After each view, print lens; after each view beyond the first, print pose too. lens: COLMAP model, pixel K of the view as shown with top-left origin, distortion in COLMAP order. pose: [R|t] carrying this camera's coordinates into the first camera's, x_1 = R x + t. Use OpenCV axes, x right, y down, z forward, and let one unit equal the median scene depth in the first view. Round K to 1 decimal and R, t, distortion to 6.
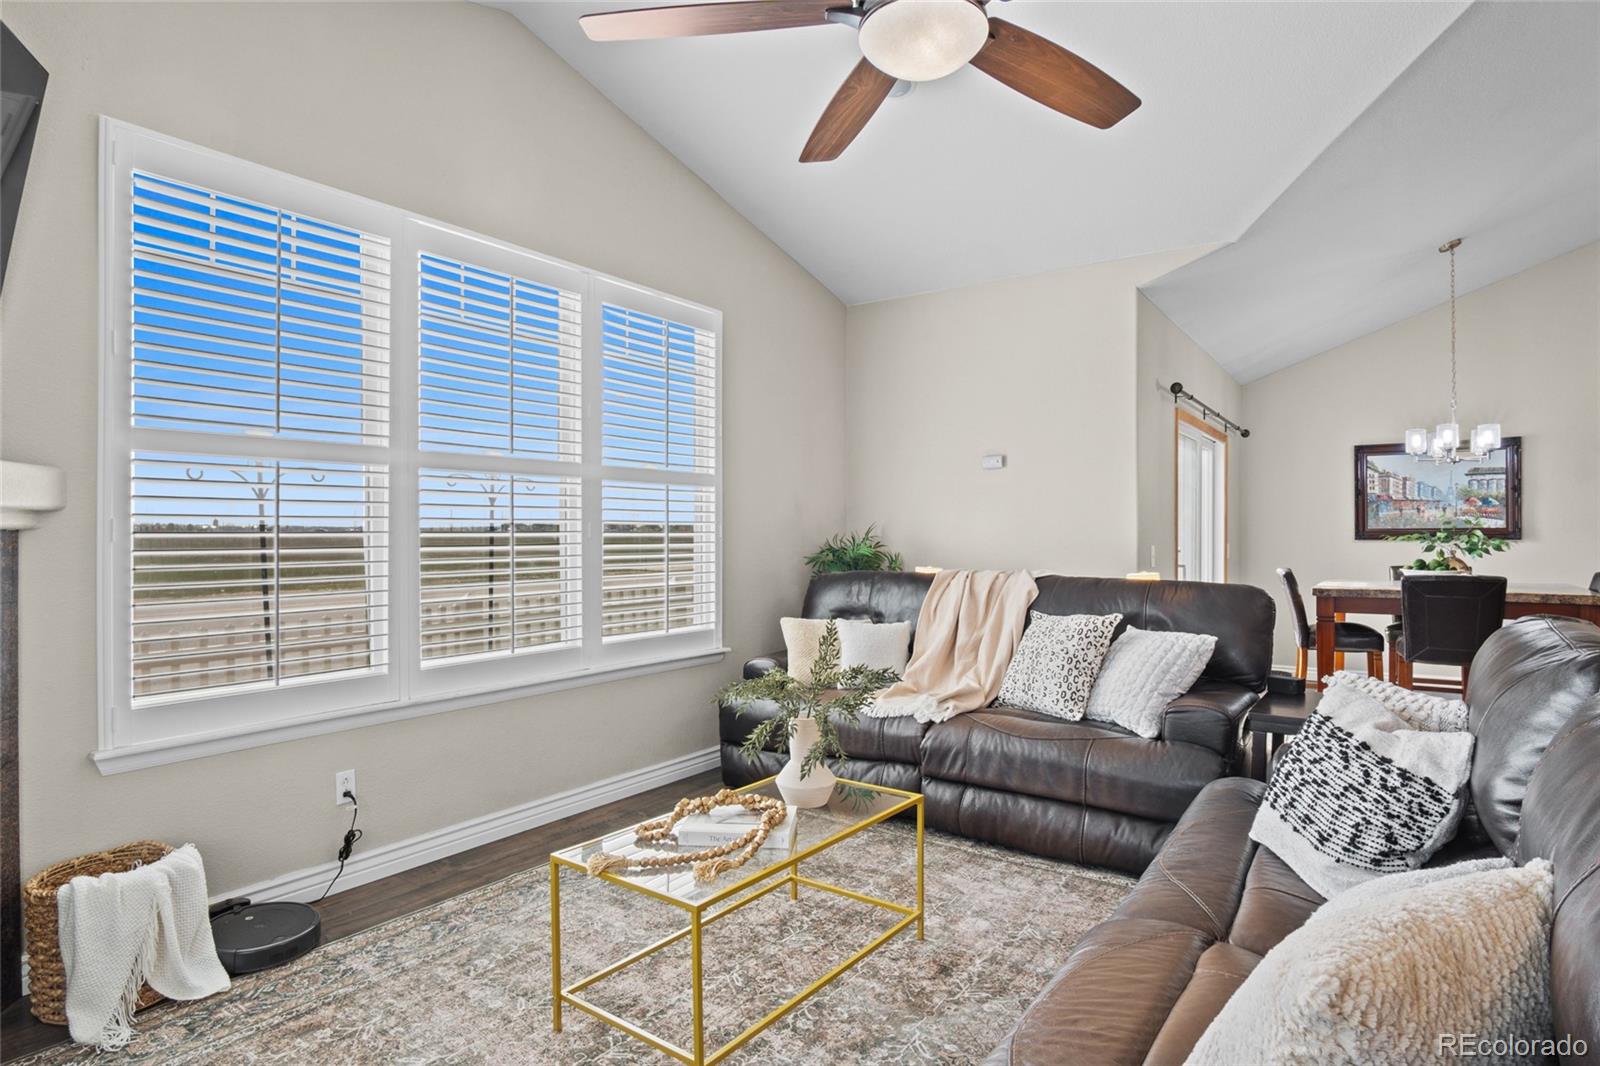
lens RADIAL K [[874.2, 0, 822.8], [0, 874.2, 536.9], [0, 0, 1]] dist [-0.002722, -0.000732]
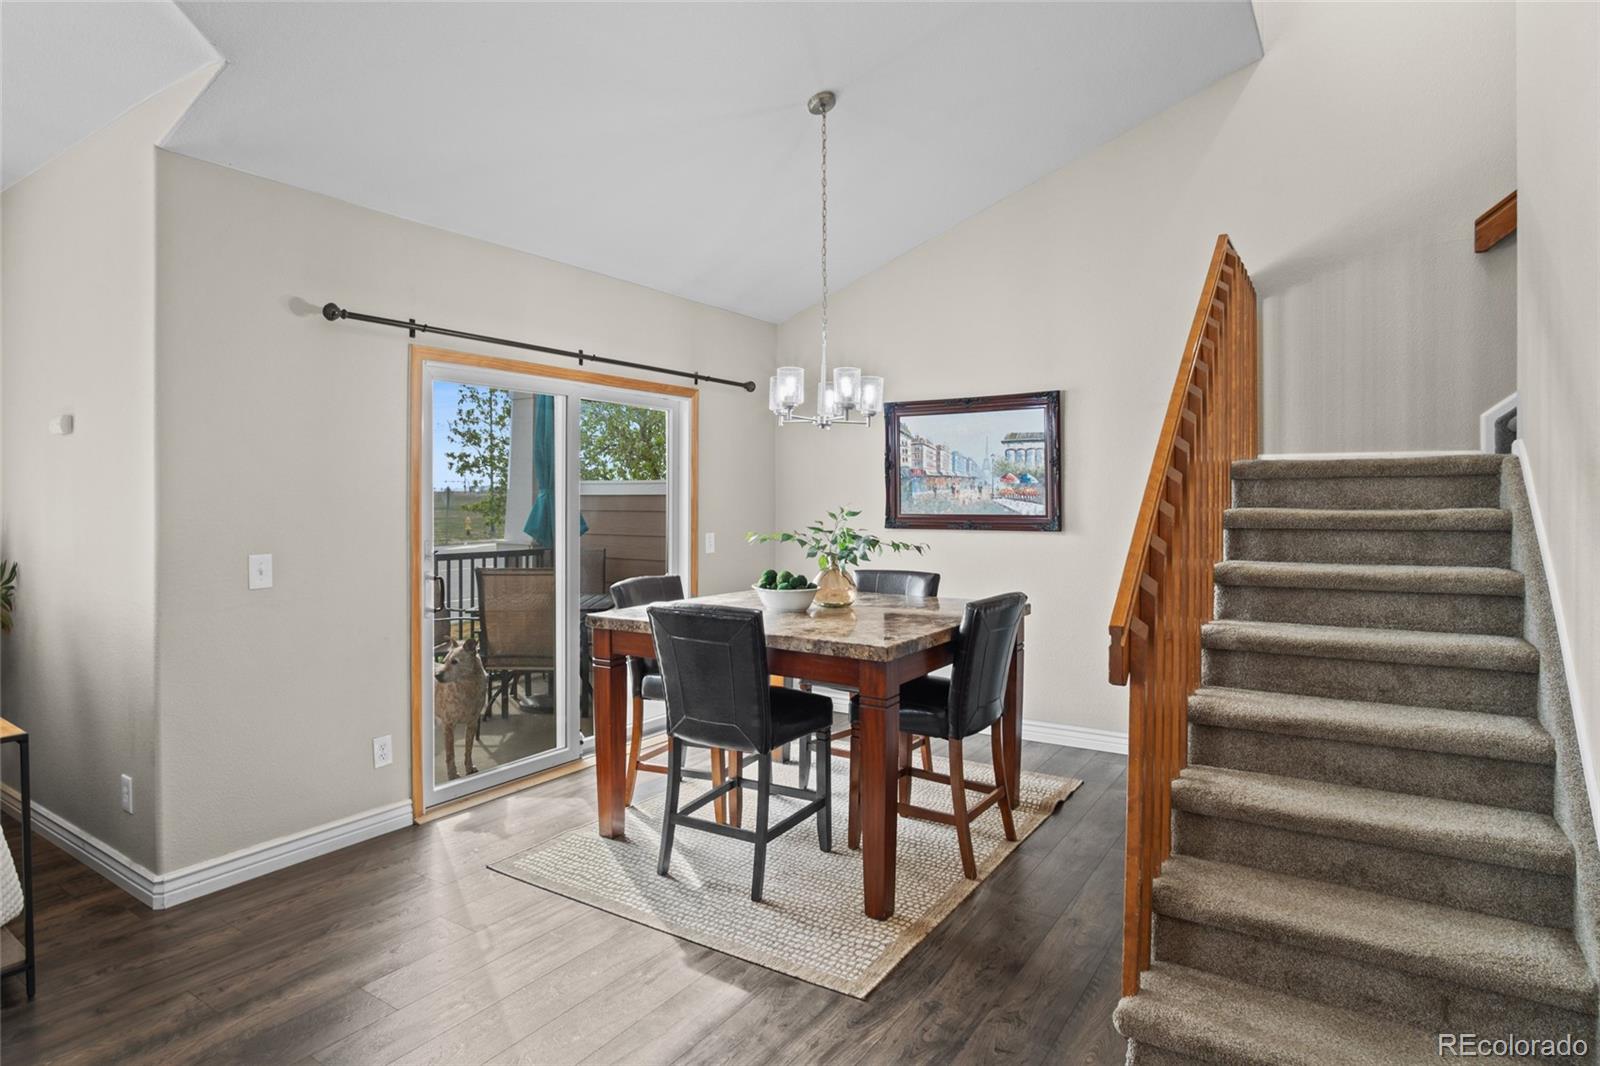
lens RADIAL K [[874.1, 0, 796.1], [0, 874.1, 505.9], [0, 0, 1]] dist [-0.023526, -0.000708]
pose [[0.999991, 0.001495, -0.003941, 0.821299], [-0.001461, 0.999962, 0.008597, -0.034531], [0.003954, -0.008591, 0.999955, 0.383744]]
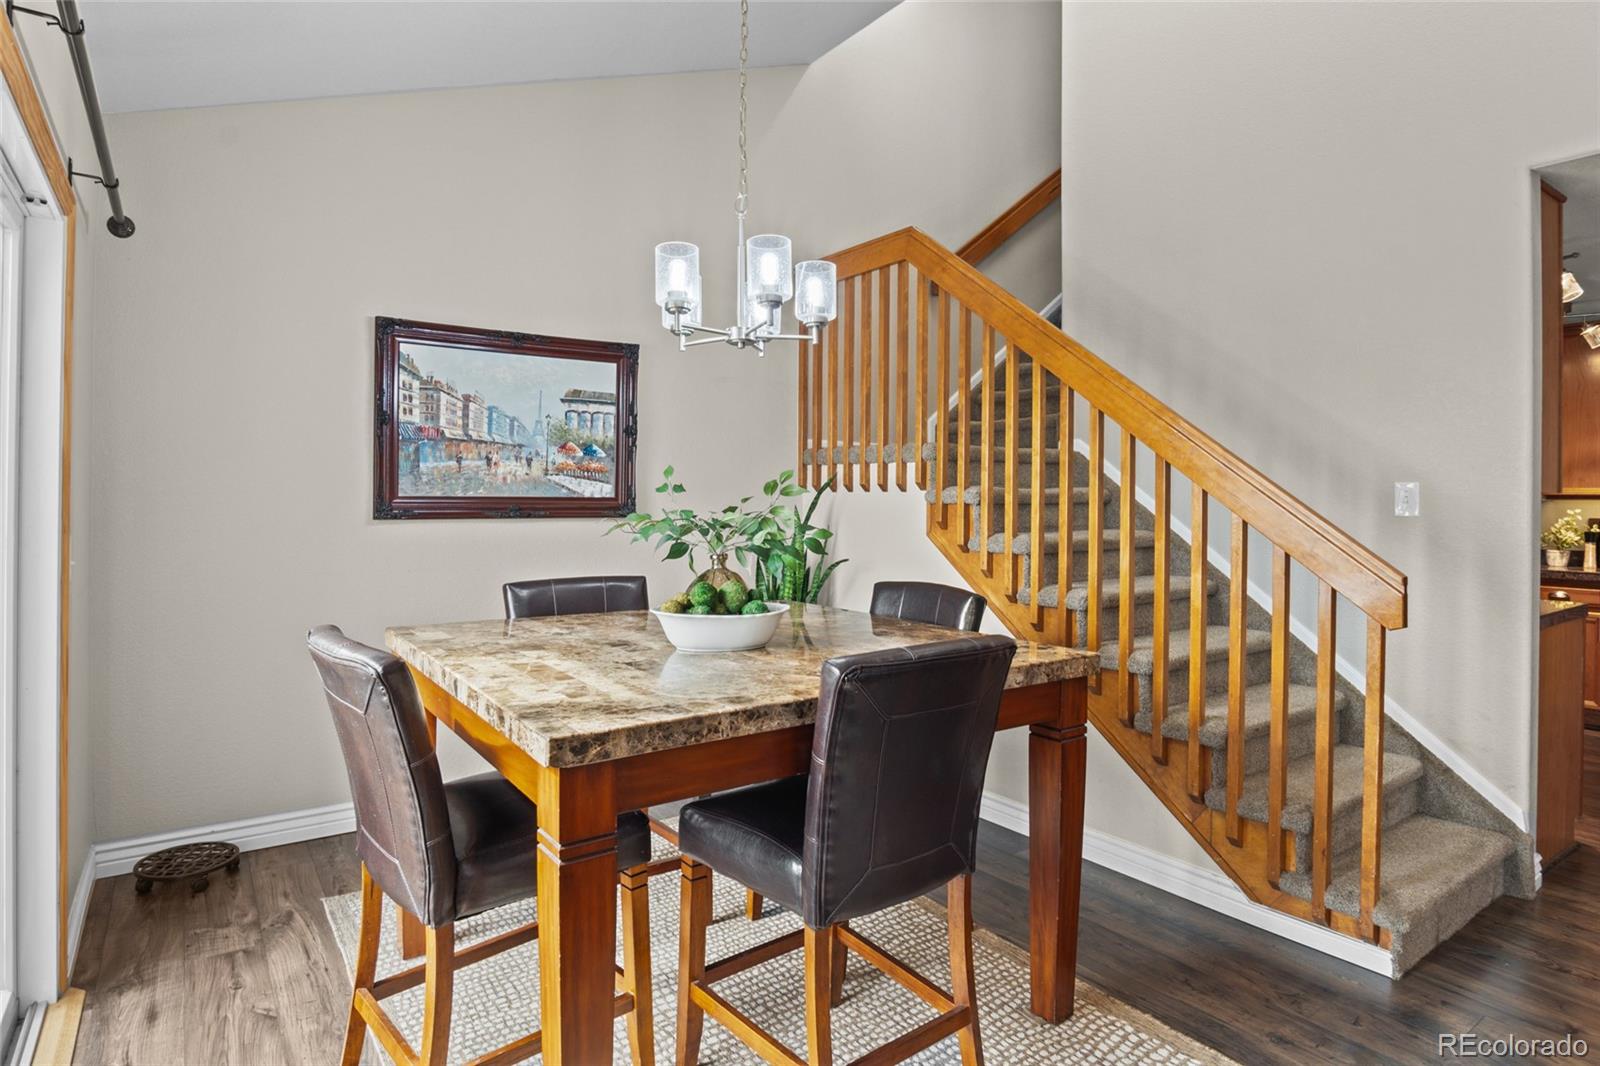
lens RADIAL K [[874.1, 0, 796.1], [0, 874.1, 505.9], [0, 0, 1]] dist [-0.023526, -0.000708]
pose [[0.360754, -0.000953, 0.932660, 0.400428], [-0.006549, 0.999972, 0.003554, -0.010977], [-0.932638, -0.007390, 0.360738, 0.961108]]
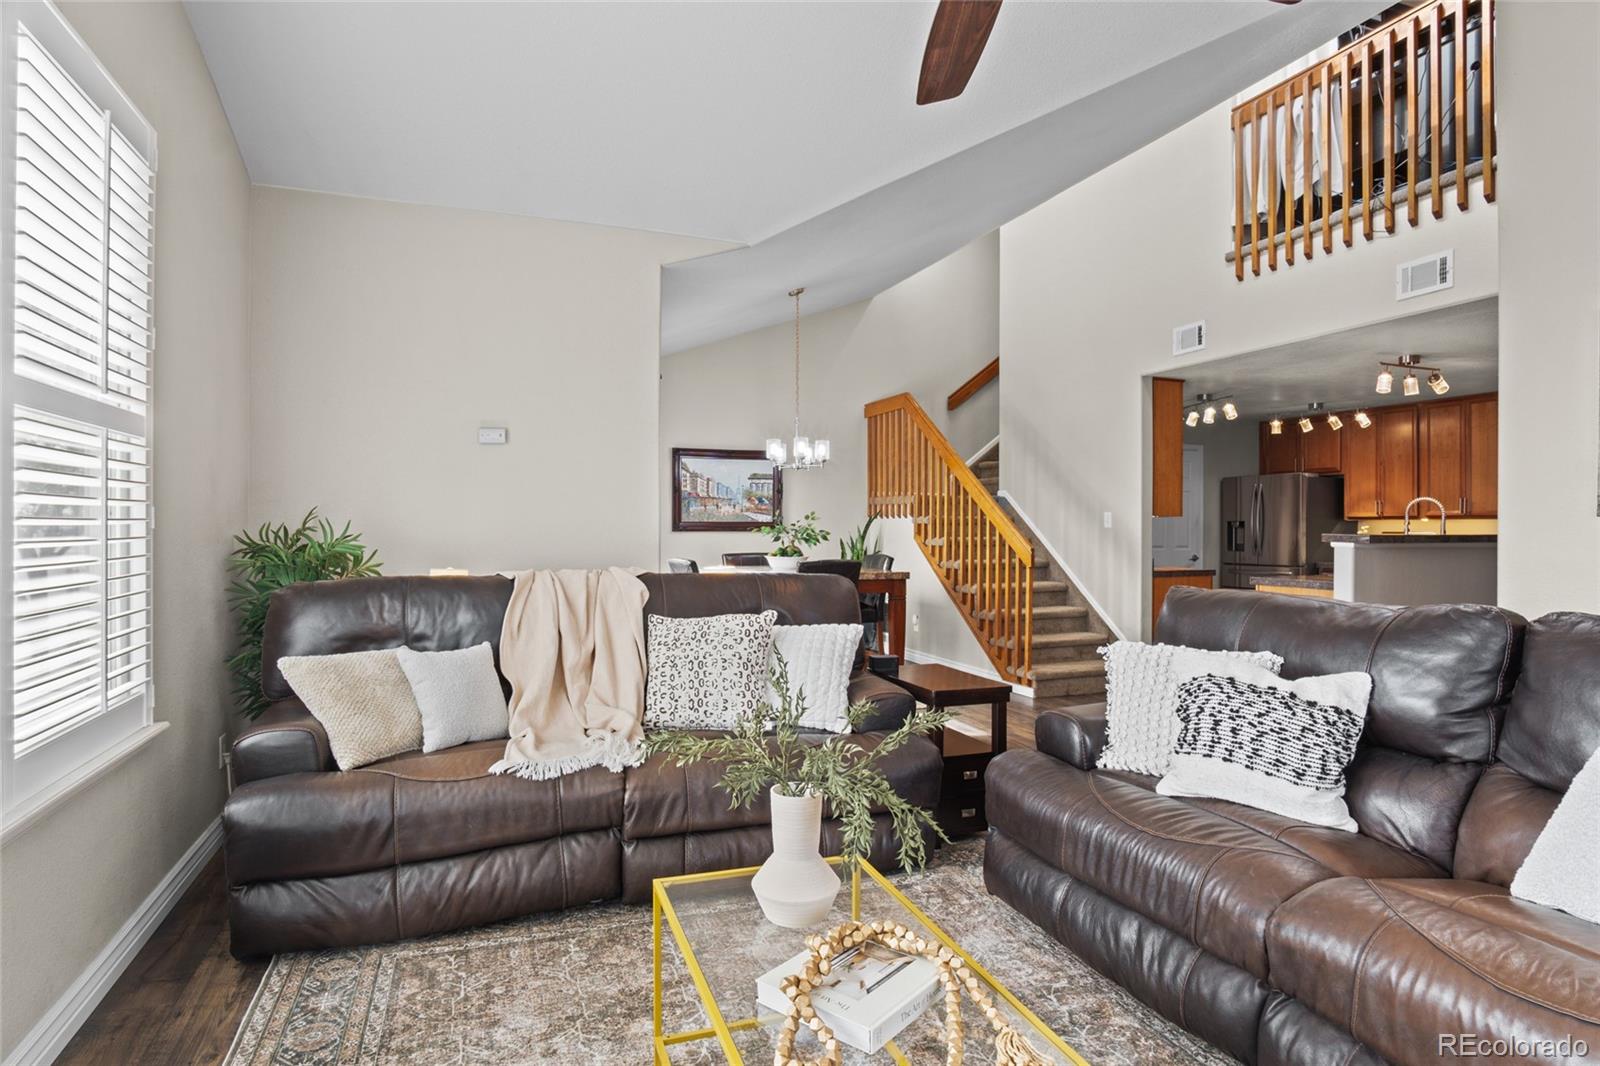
lens RADIAL K [[870.9, 0, 799.3], [0, 870.9, 525.0], [0, 0, 1]] dist [-0.023805, 0.000157]
pose [[0.581615, 0.005595, 0.813445, -0.317868], [-0.002679, 0.999984, -0.004962, 0.000279], [-0.813460, 0.000707, 0.581620, 0.331217]]
